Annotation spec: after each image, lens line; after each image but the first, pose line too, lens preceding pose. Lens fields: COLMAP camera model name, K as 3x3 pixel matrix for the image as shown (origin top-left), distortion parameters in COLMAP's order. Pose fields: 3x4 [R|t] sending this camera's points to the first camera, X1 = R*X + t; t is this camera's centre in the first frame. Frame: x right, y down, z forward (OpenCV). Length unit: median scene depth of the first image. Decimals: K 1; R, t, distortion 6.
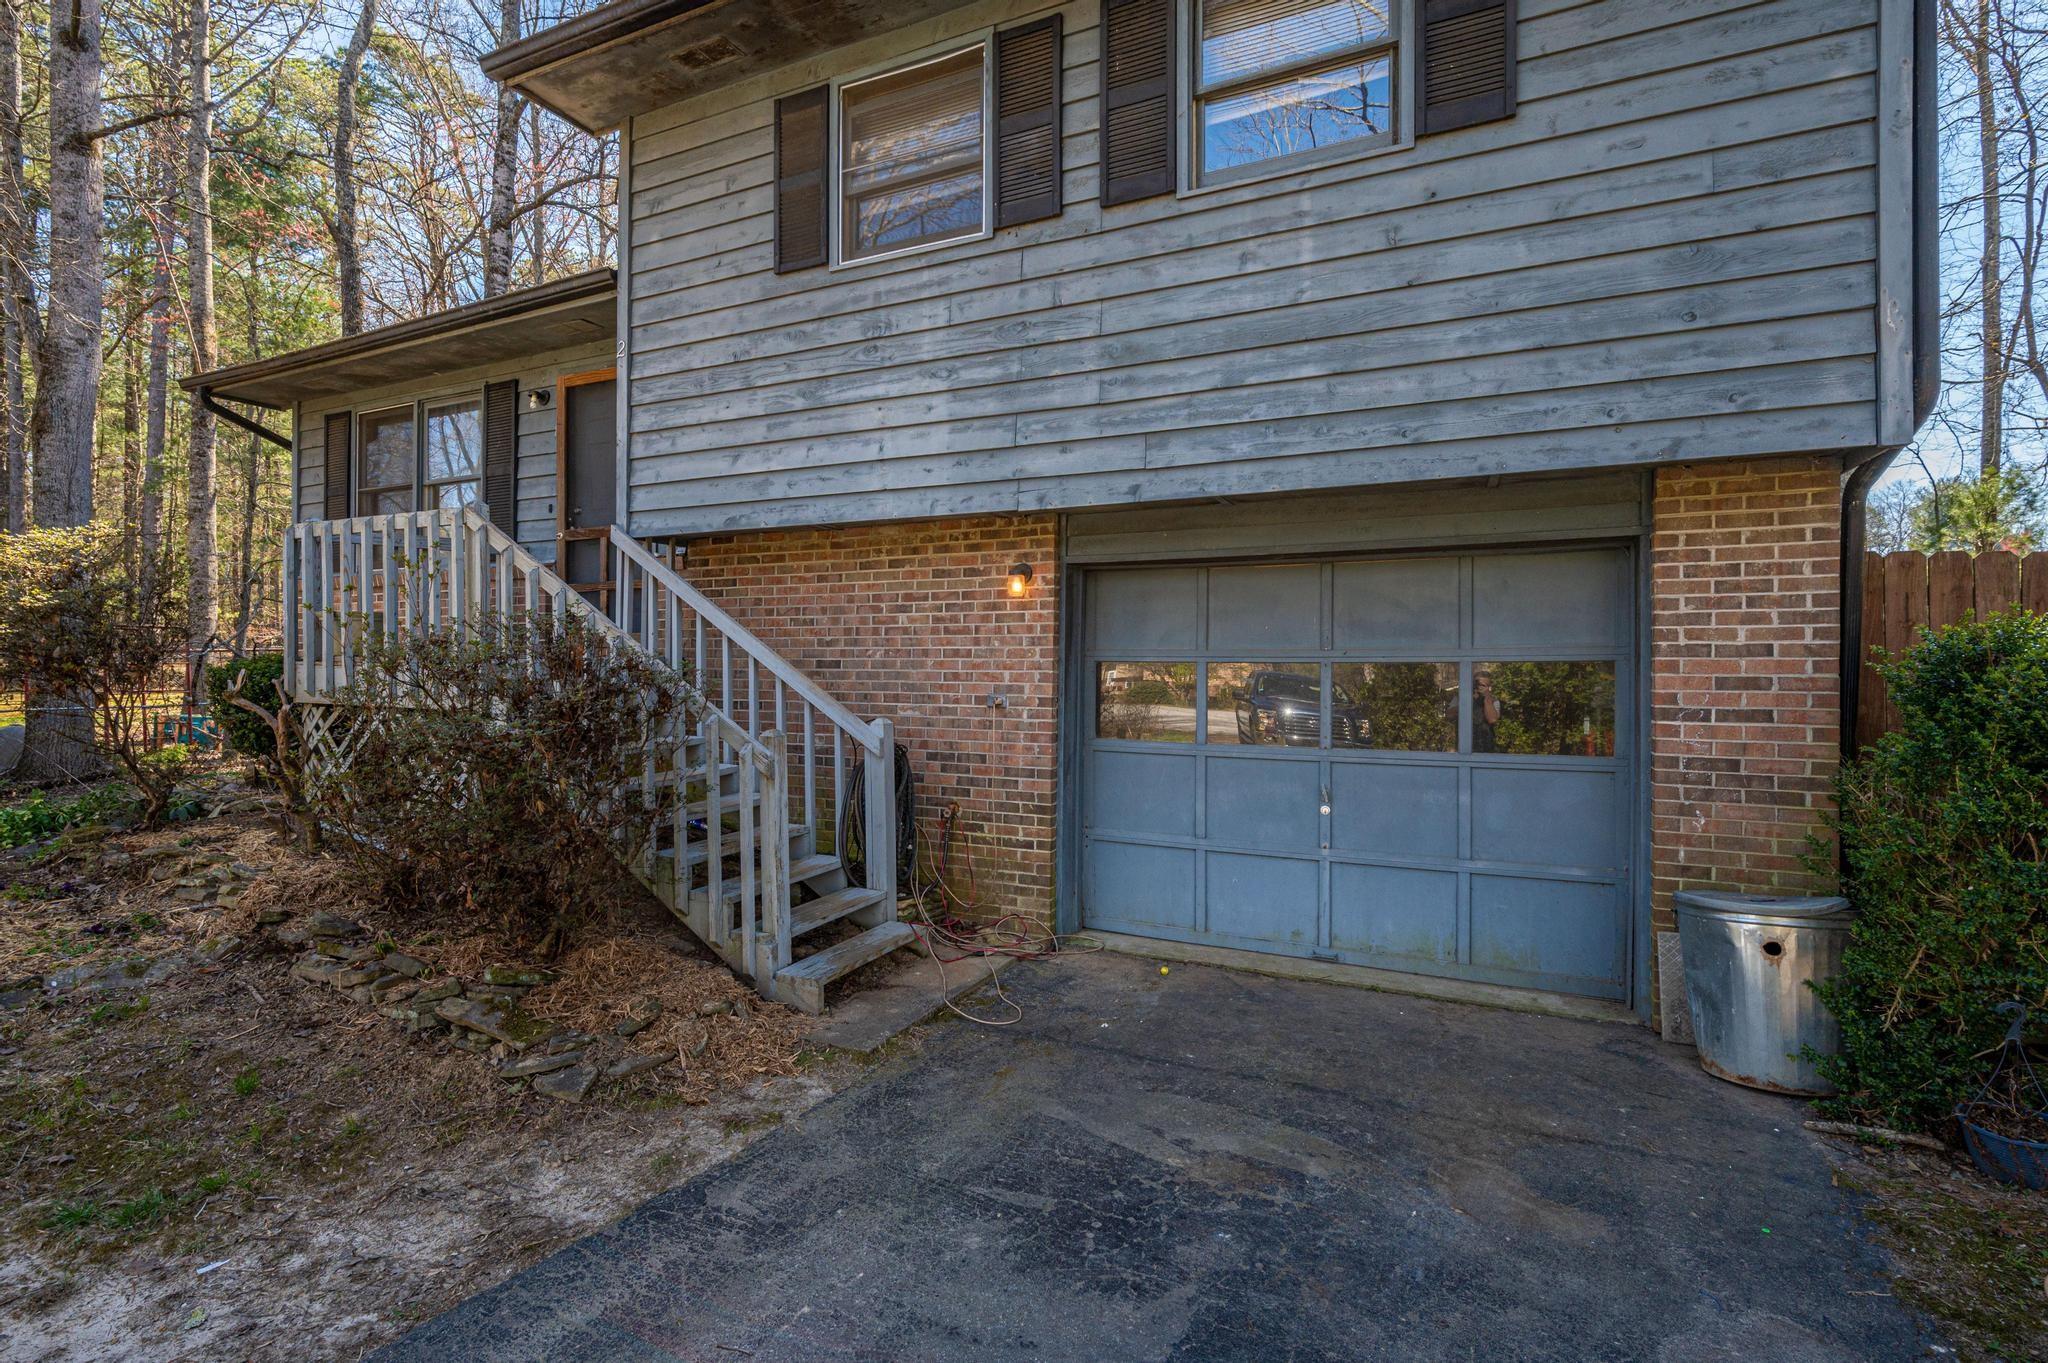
lens RADIAL K [[936.8, 0, 1029.7], [0, 936.8, 668.1], [0, 0, 1]] dist [-0.002416, -0.000279]
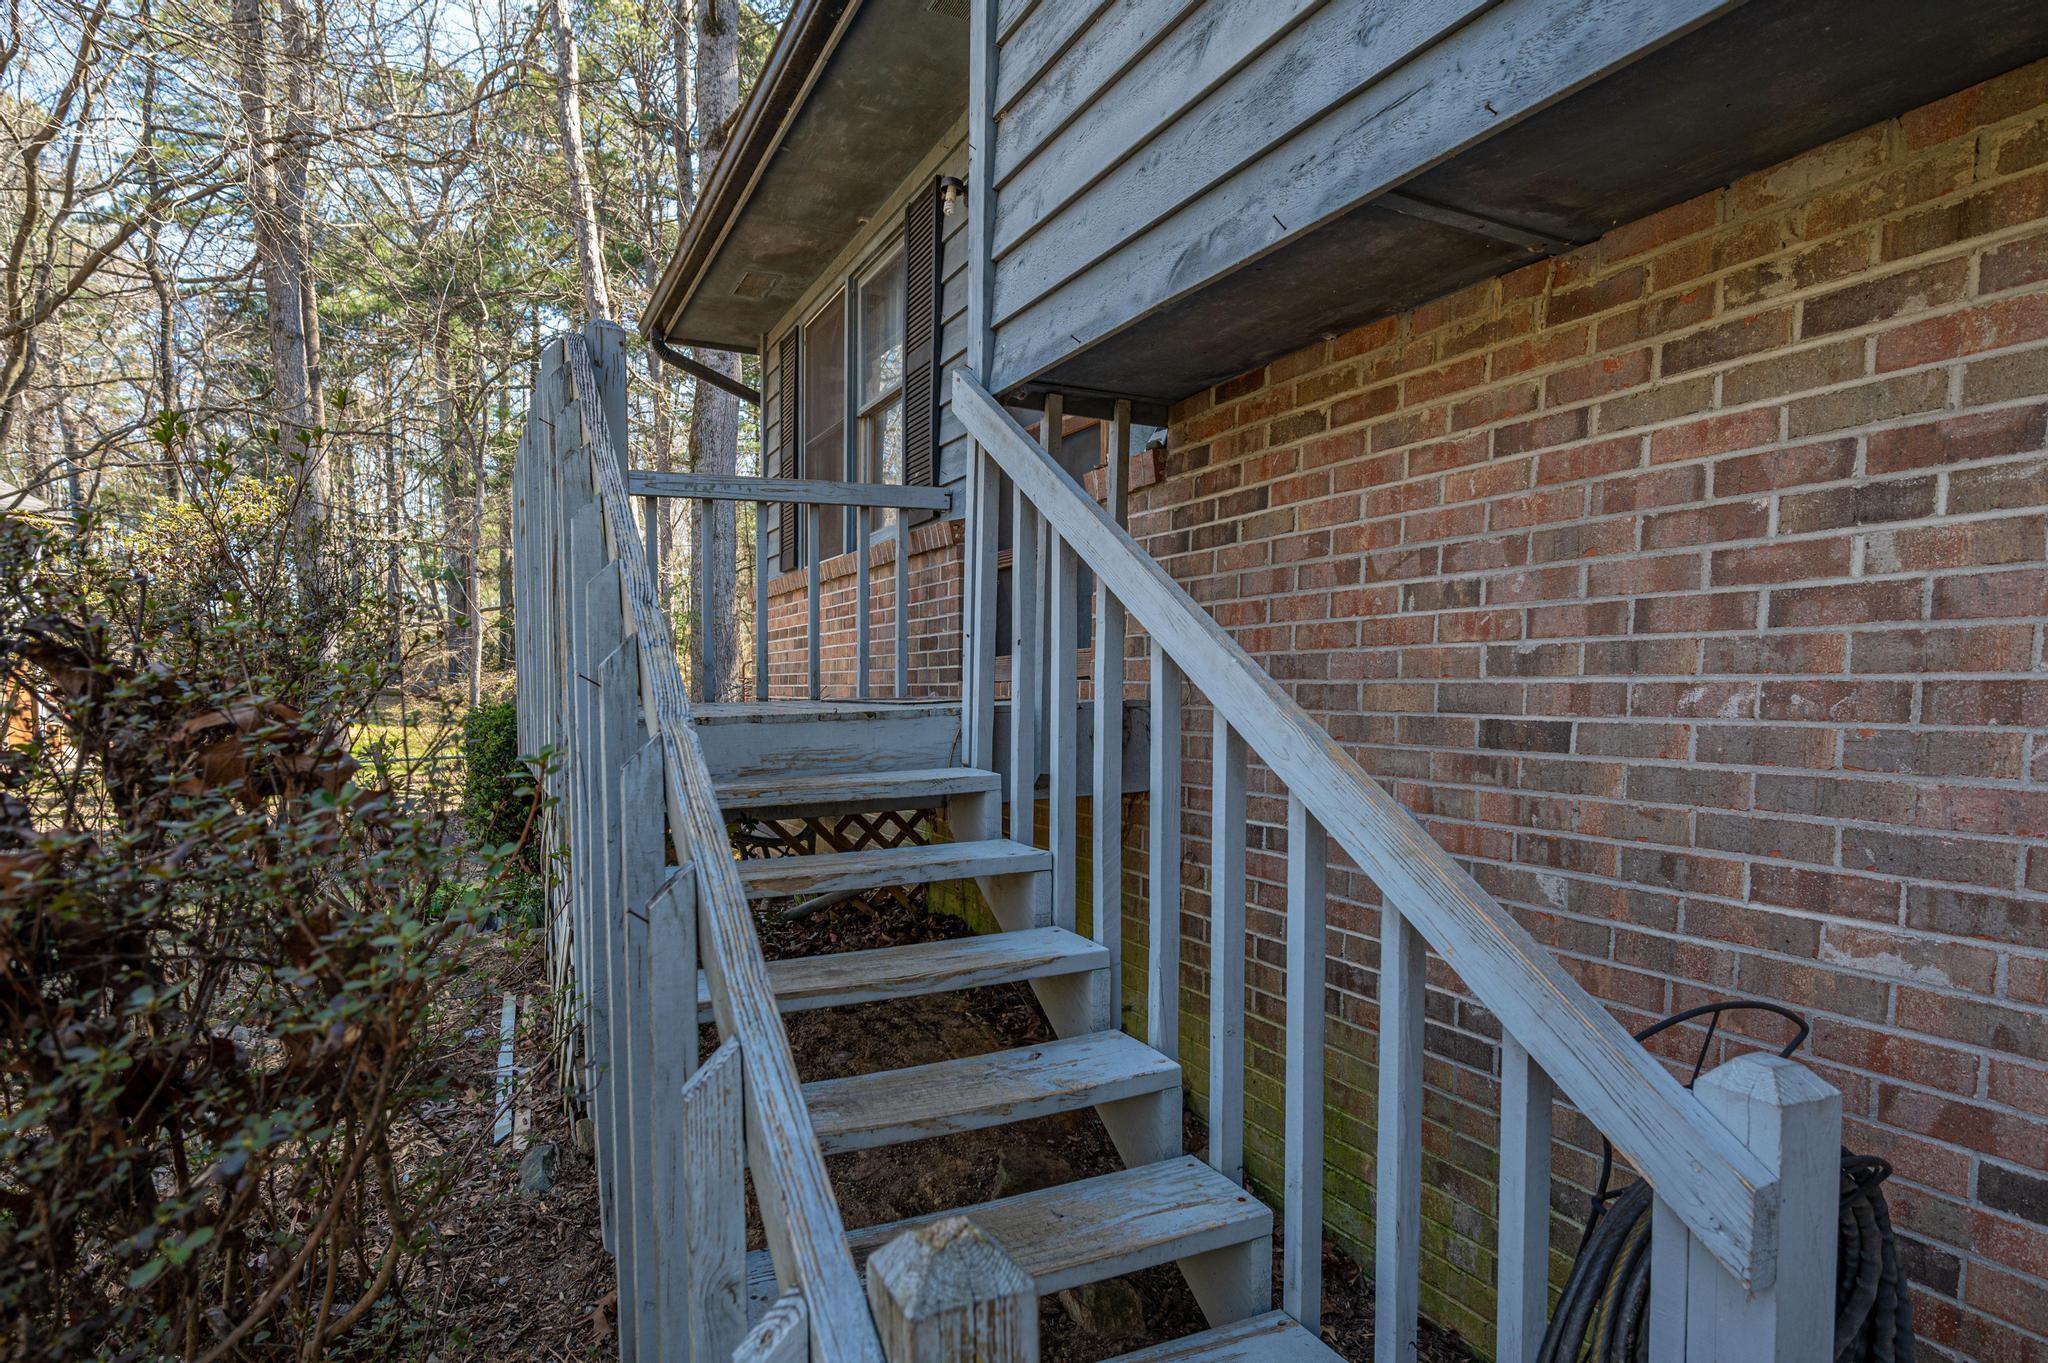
lens RADIAL K [[1168.8, 0, 988.9], [0, 1168.8, 782.5], [0, 0, 1]] dist [0.000680, -0.000285]
pose [[0.773825, 0.047302, -0.631631, -0.128368], [-0.002941, 0.997465, 0.071096, -0.016820], [0.633393, -0.053158, 0.772003, 0.690791]]
